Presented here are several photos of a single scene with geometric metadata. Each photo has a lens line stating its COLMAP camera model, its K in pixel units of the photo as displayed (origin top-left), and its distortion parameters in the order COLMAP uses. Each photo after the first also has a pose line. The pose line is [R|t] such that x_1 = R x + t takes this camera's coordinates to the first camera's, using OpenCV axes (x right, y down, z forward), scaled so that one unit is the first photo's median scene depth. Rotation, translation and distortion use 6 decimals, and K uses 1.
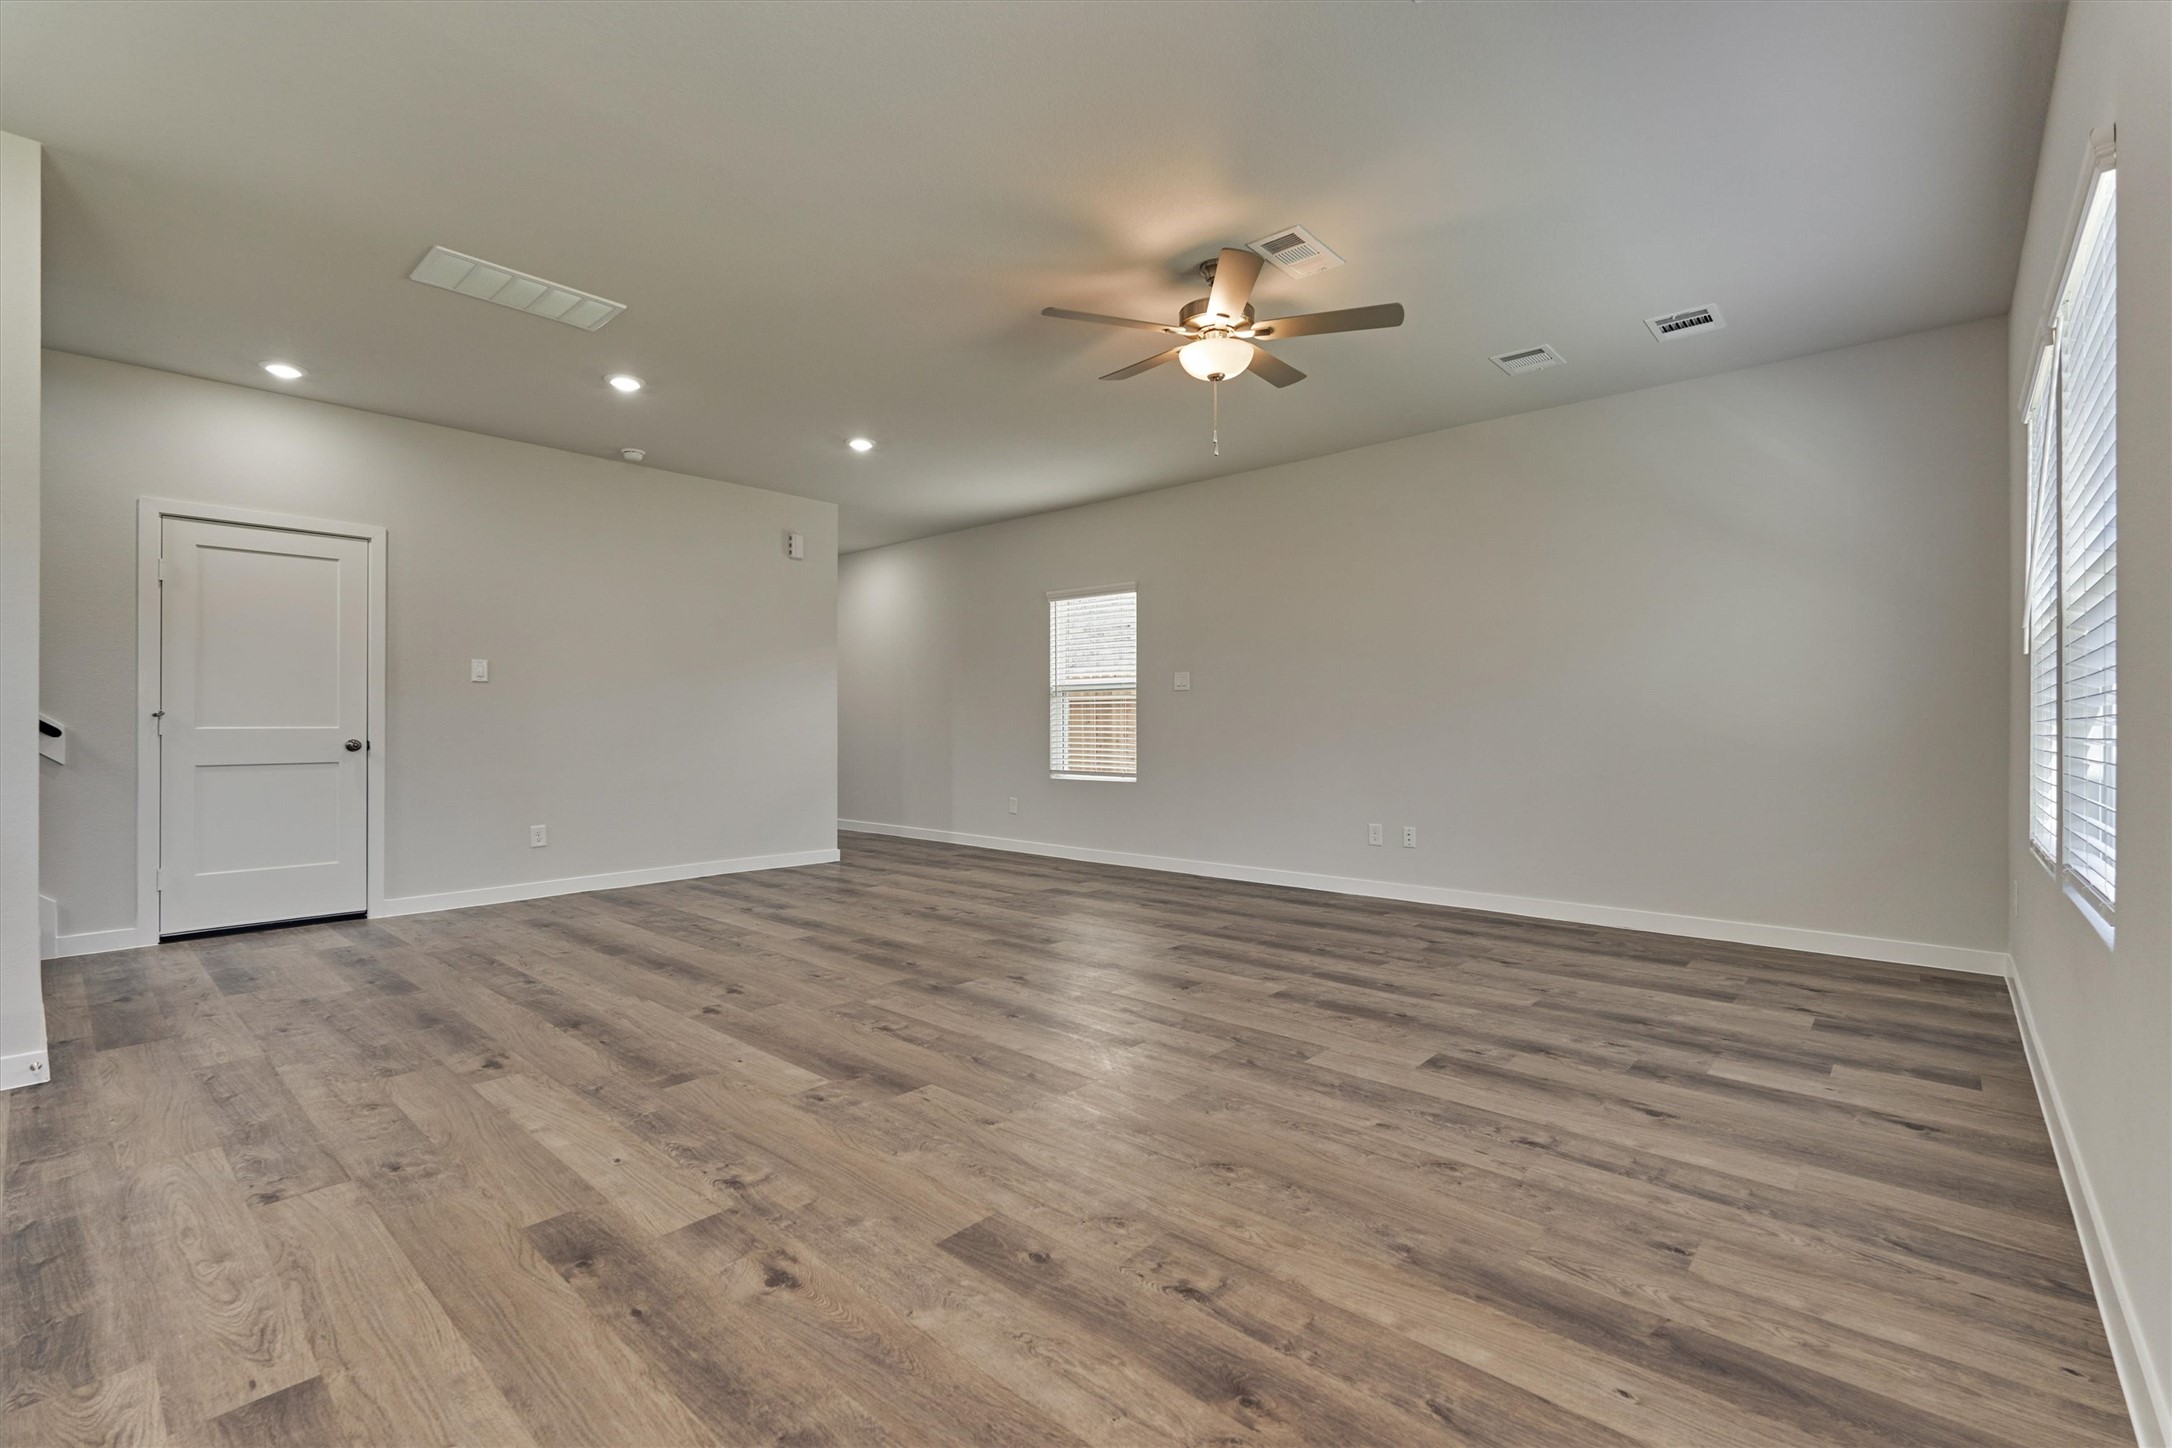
lens RADIAL K [[944.6, 0, 1092.9], [0, 944.6, 724.4], [0, 0, 1]] dist [-0.002602, -0.000130]
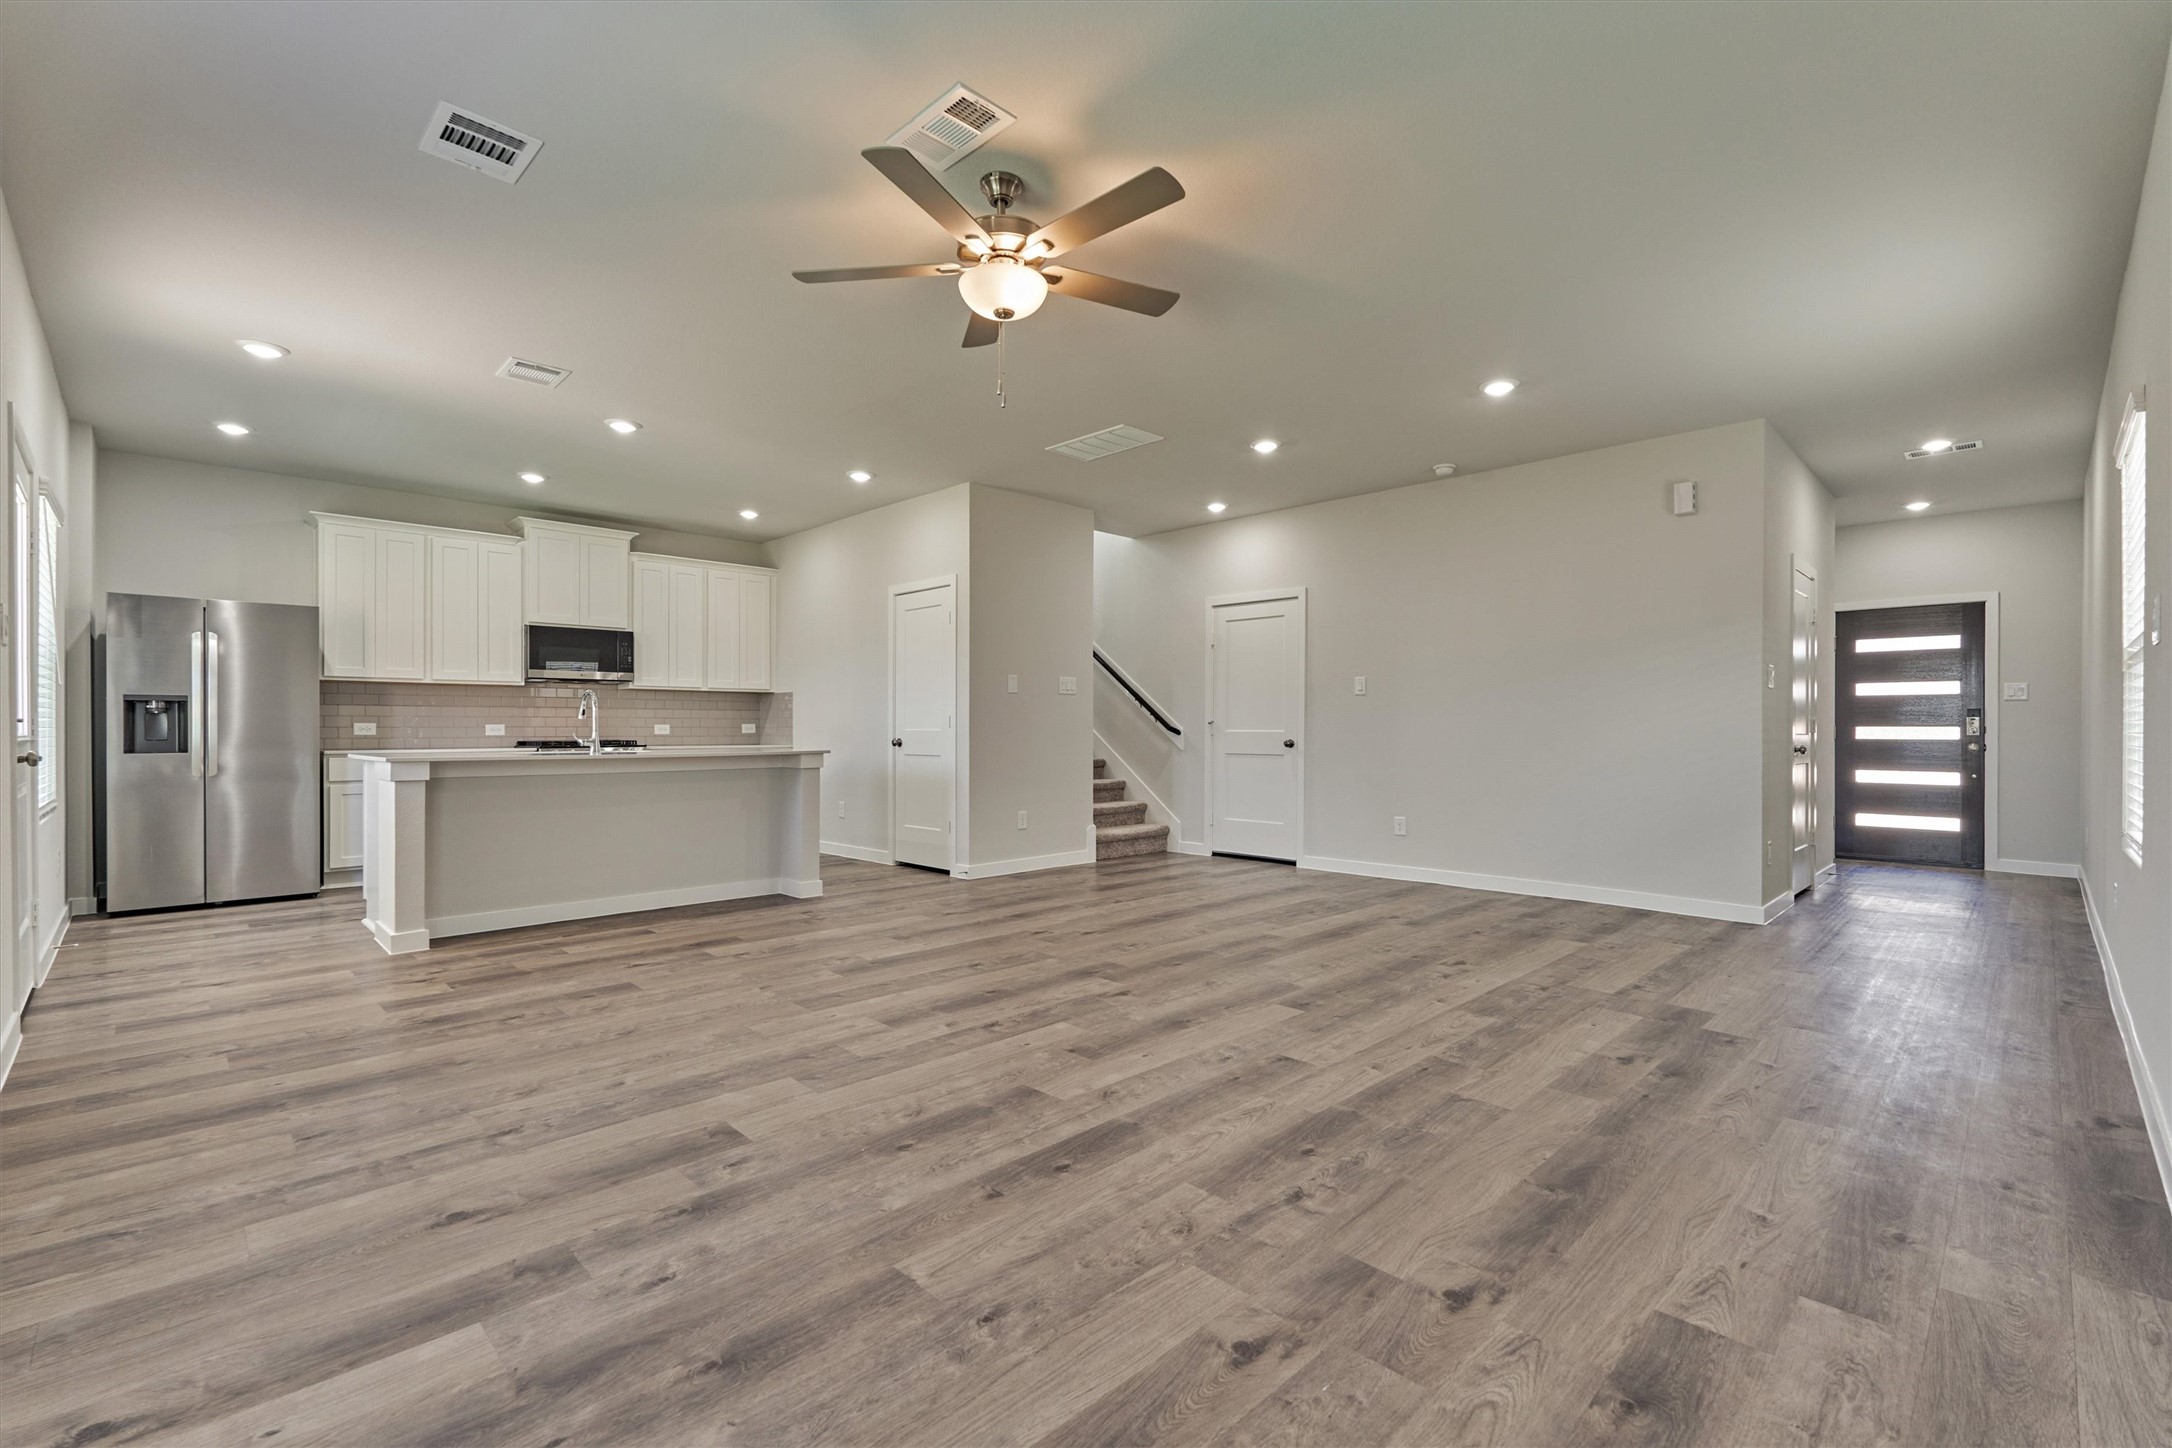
lens RADIAL K [[950.1, 0, 1086.8], [0, 950.1, 728.6], [0, 0, 1]] dist [-0.002455, -0.000562]
pose [[-0.064443, -0.000583, -0.997921, 1.204139], [-0.001453, 0.999999, -0.000490, 0.001690], [0.997920, 0.001418, -0.064444, 1.401976]]
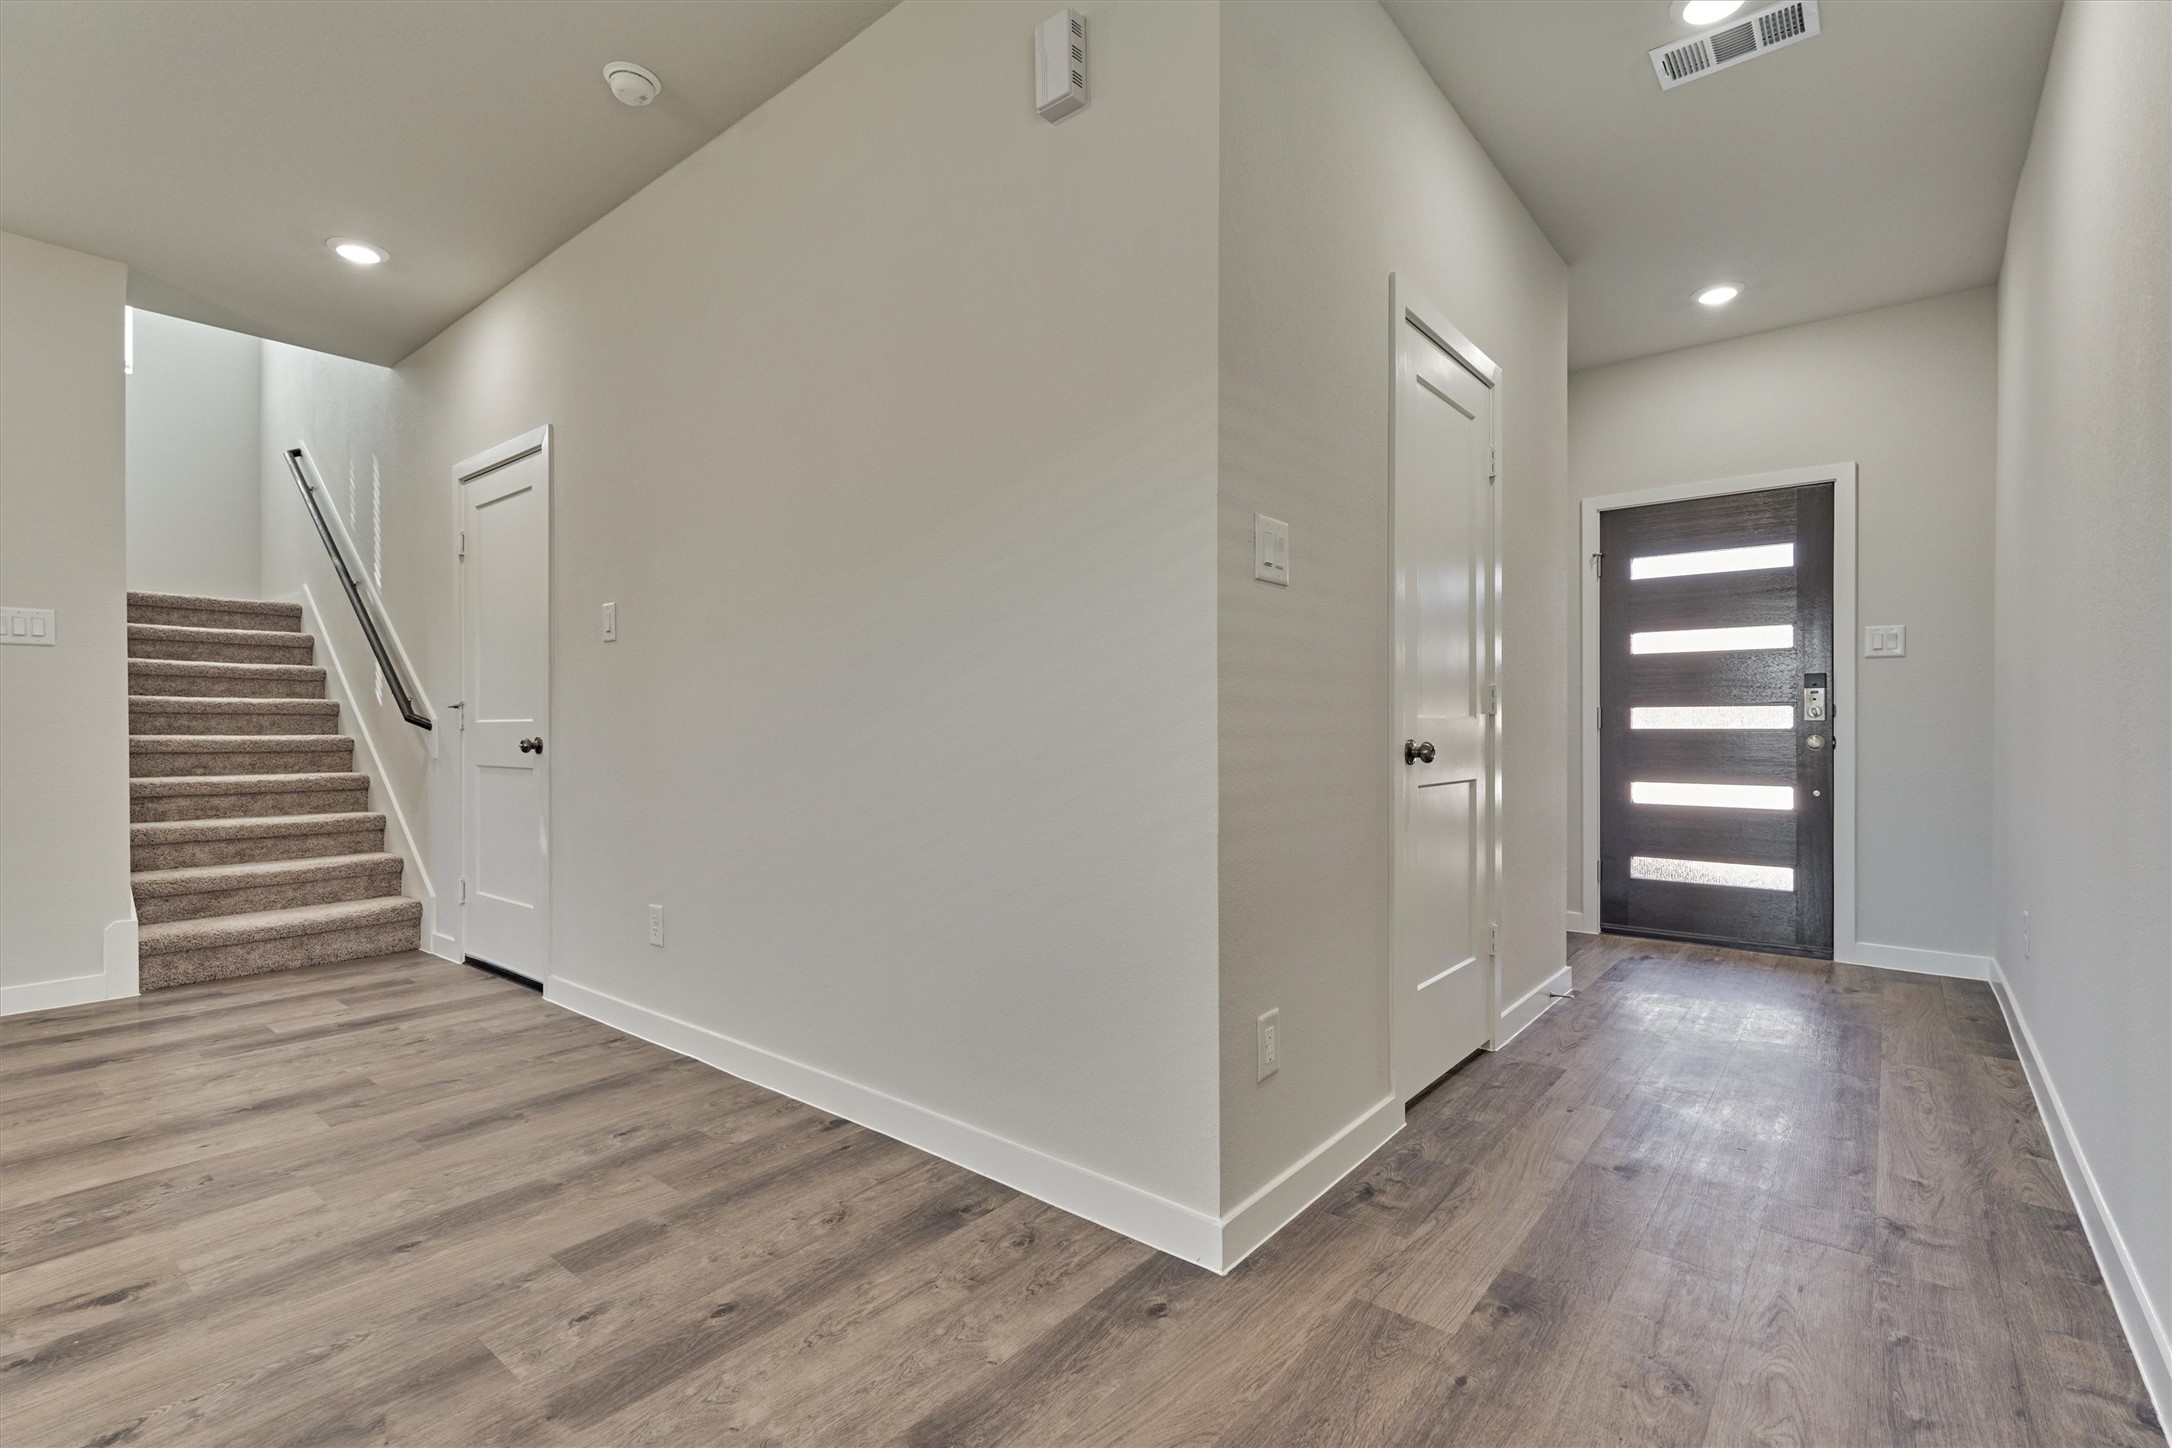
lens RADIAL K [[989.6, 0, 1087.5], [0, 989.6, 732.7], [0, 0, 1]] dist [-0.003702, -0.000240]
pose [[0.038780, 0.006184, -0.999229, -0.053537], [0.005042, 0.999967, 0.006384, 0.018144], [0.999235, -0.005286, 0.038748, 2.468273]]
